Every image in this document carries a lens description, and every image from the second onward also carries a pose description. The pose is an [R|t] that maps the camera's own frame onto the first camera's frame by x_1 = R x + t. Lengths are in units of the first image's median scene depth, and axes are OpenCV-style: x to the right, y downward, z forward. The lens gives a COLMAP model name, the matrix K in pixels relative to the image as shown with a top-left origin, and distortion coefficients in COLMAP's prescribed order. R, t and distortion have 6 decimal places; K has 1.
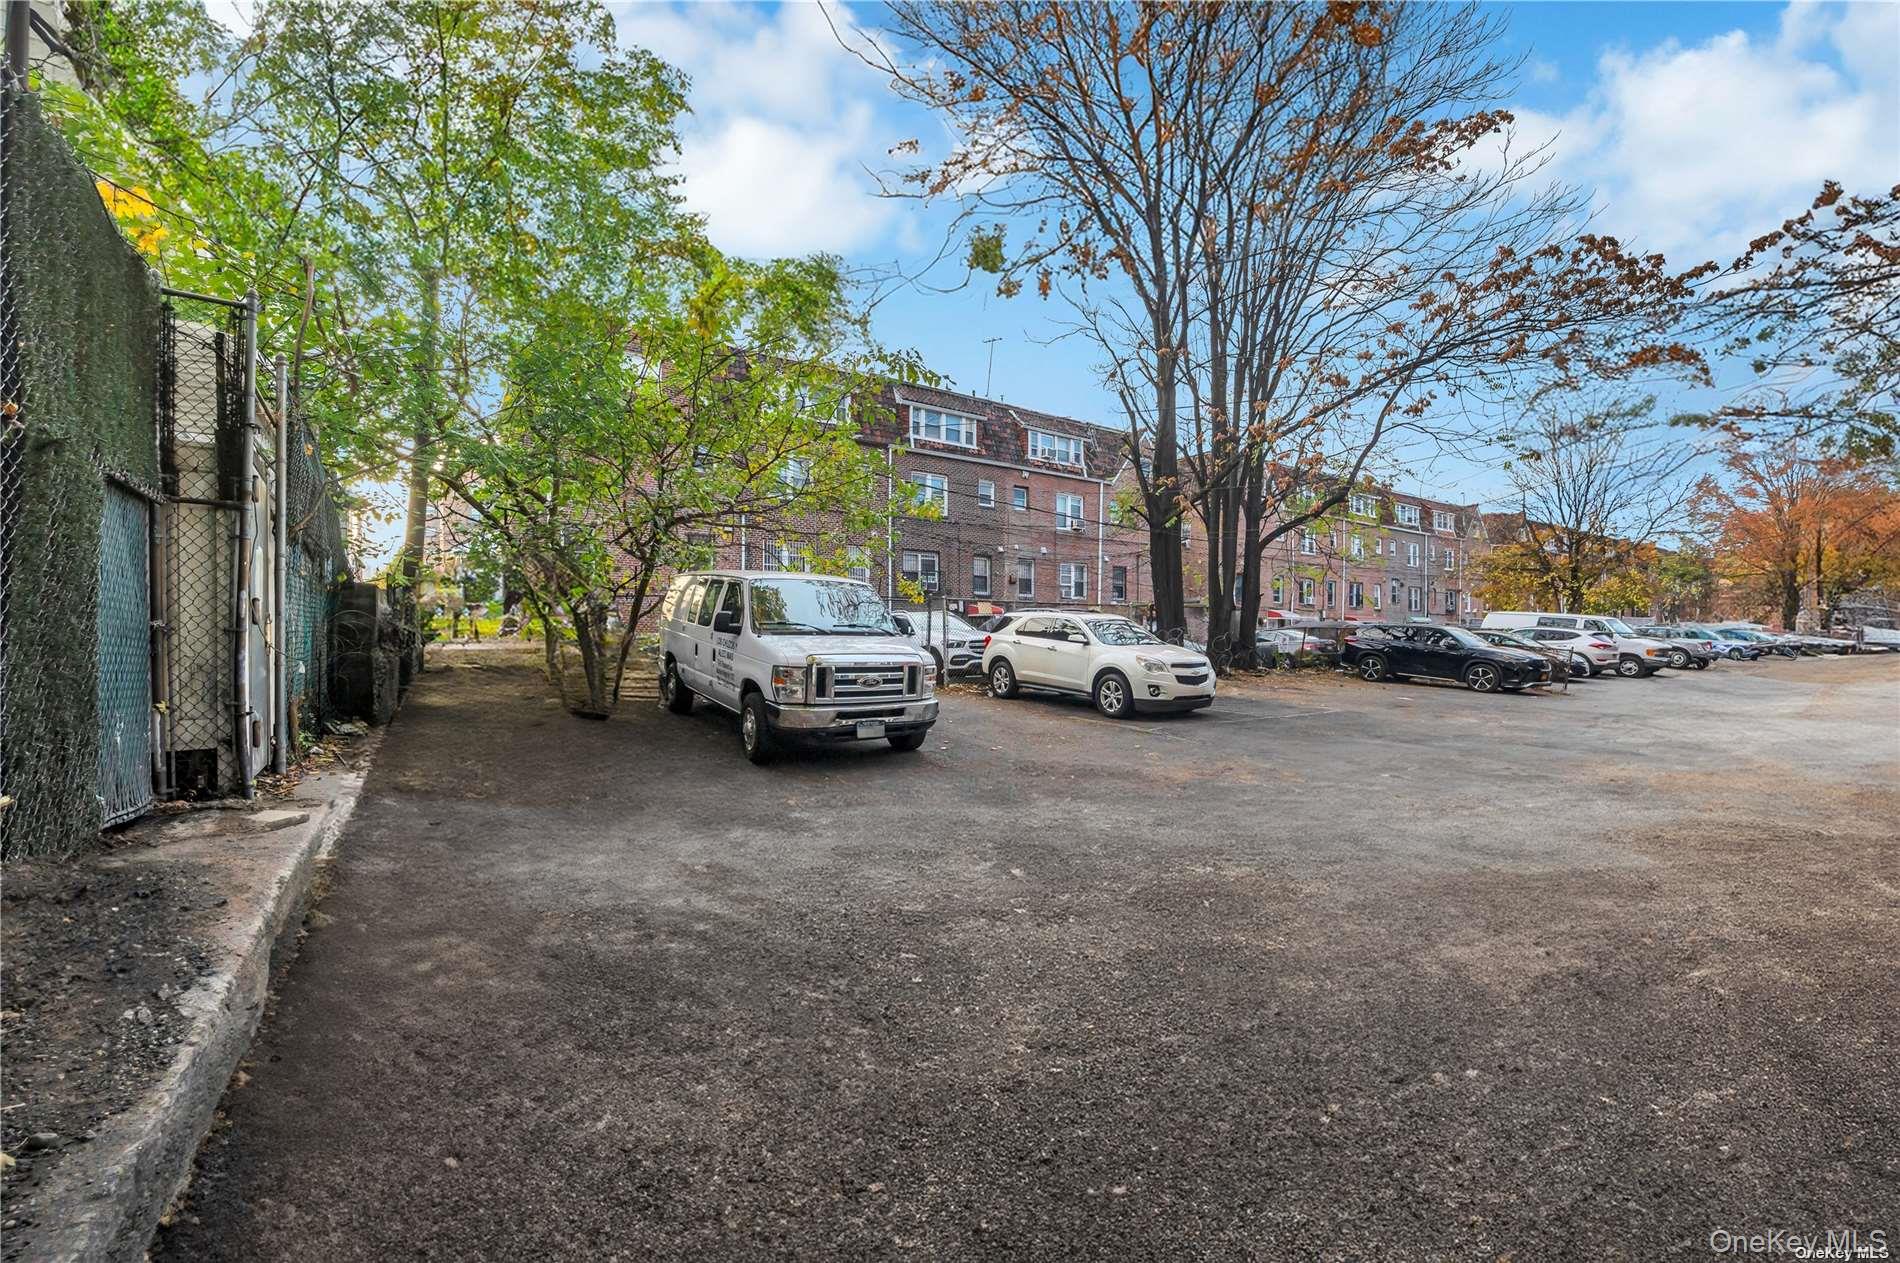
lens RADIAL K [[793.2, 0, 950.0], [0, 793.2, 631.5], [0, 0, 1]] dist [0.000913, 0.000293]
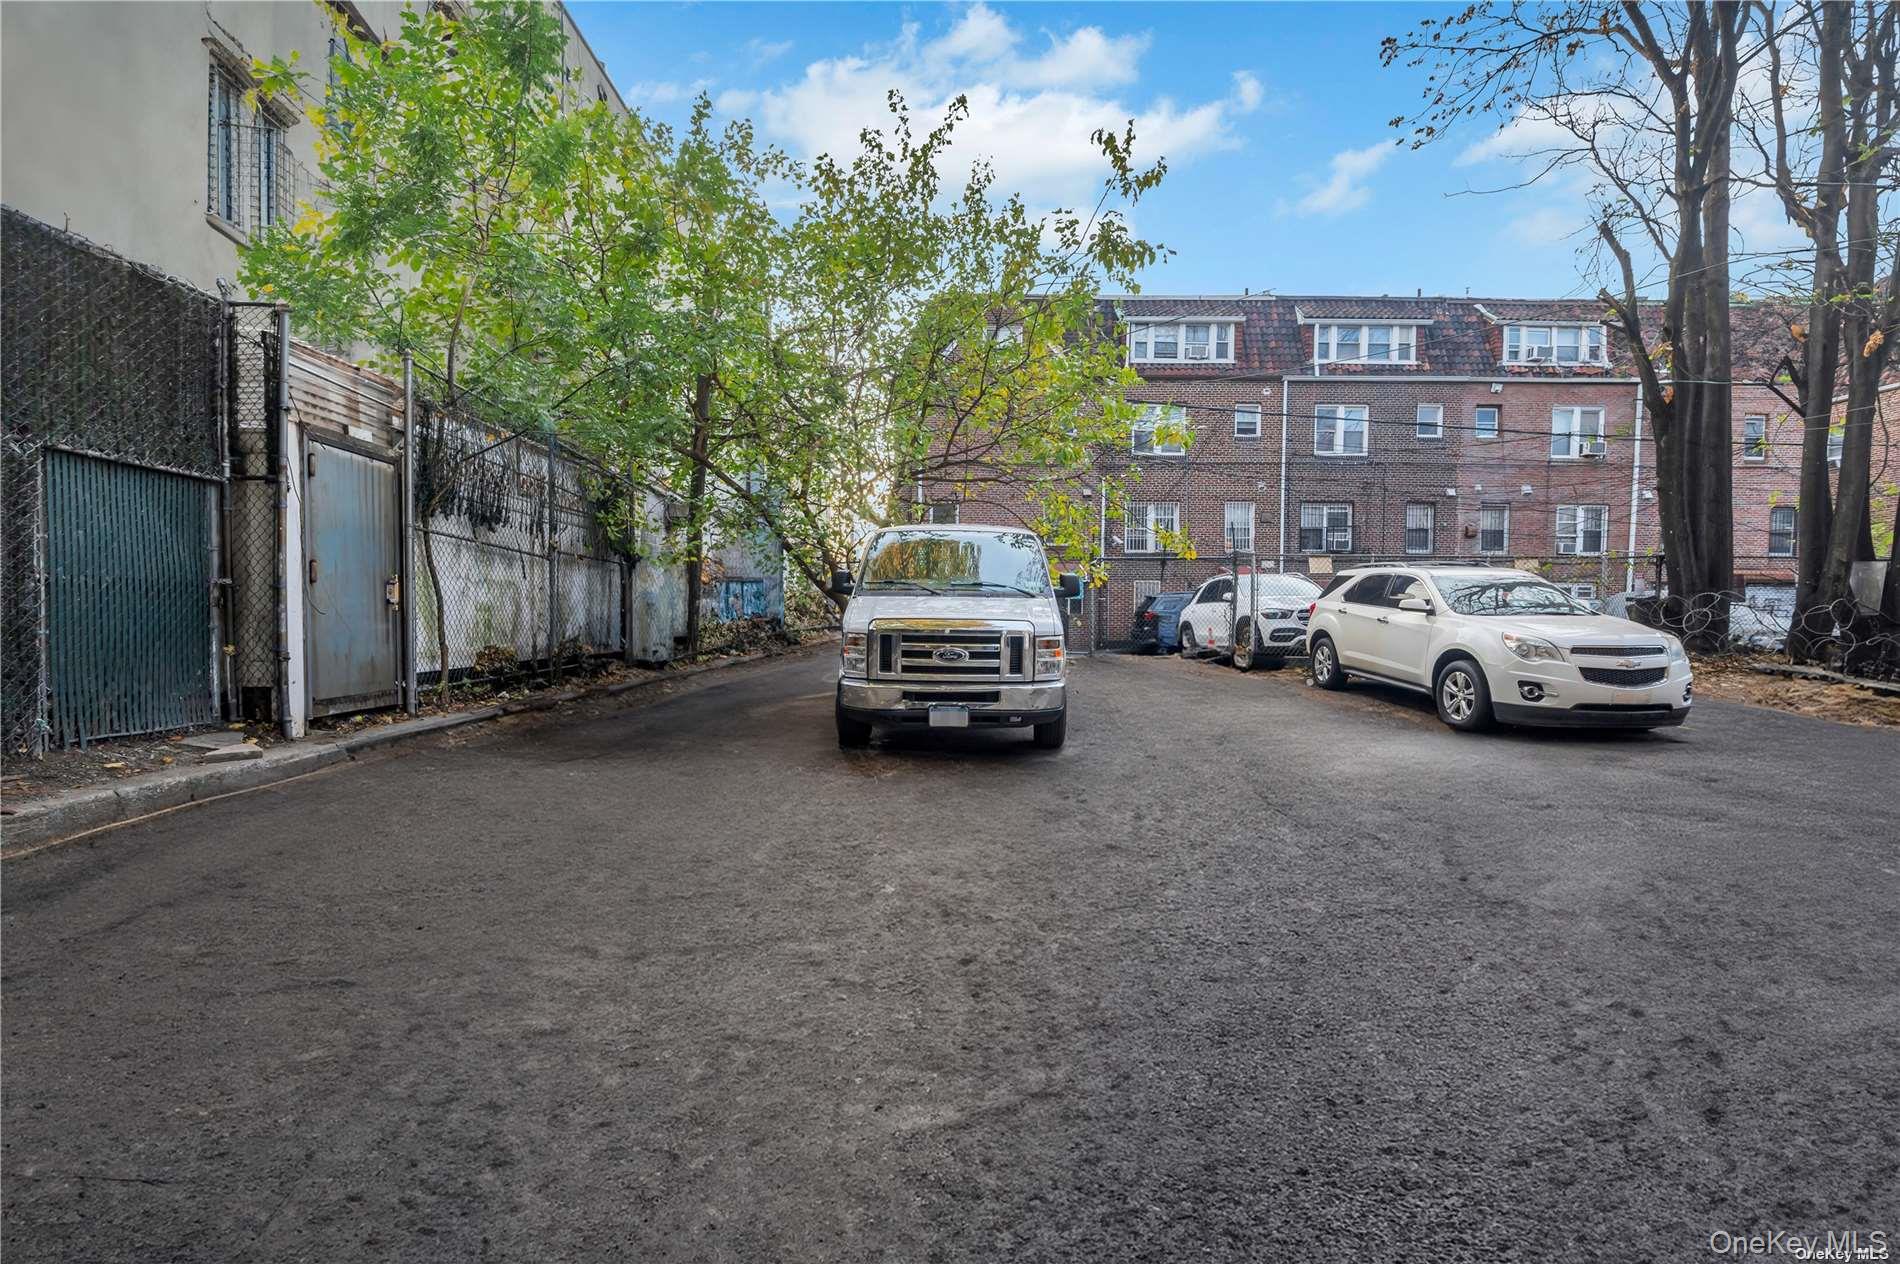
lens RADIAL K [[778.0, 0, 948.6], [0, 778.0, 624.7], [0, 0, 1]] dist [-0.002128, -0.000096]
pose [[0.814838, 0.014857, -0.579498, 0.196067], [-0.001193, 0.999712, 0.023952, 0.009233], [0.579687, -0.018826, 0.814622, 0.223026]]
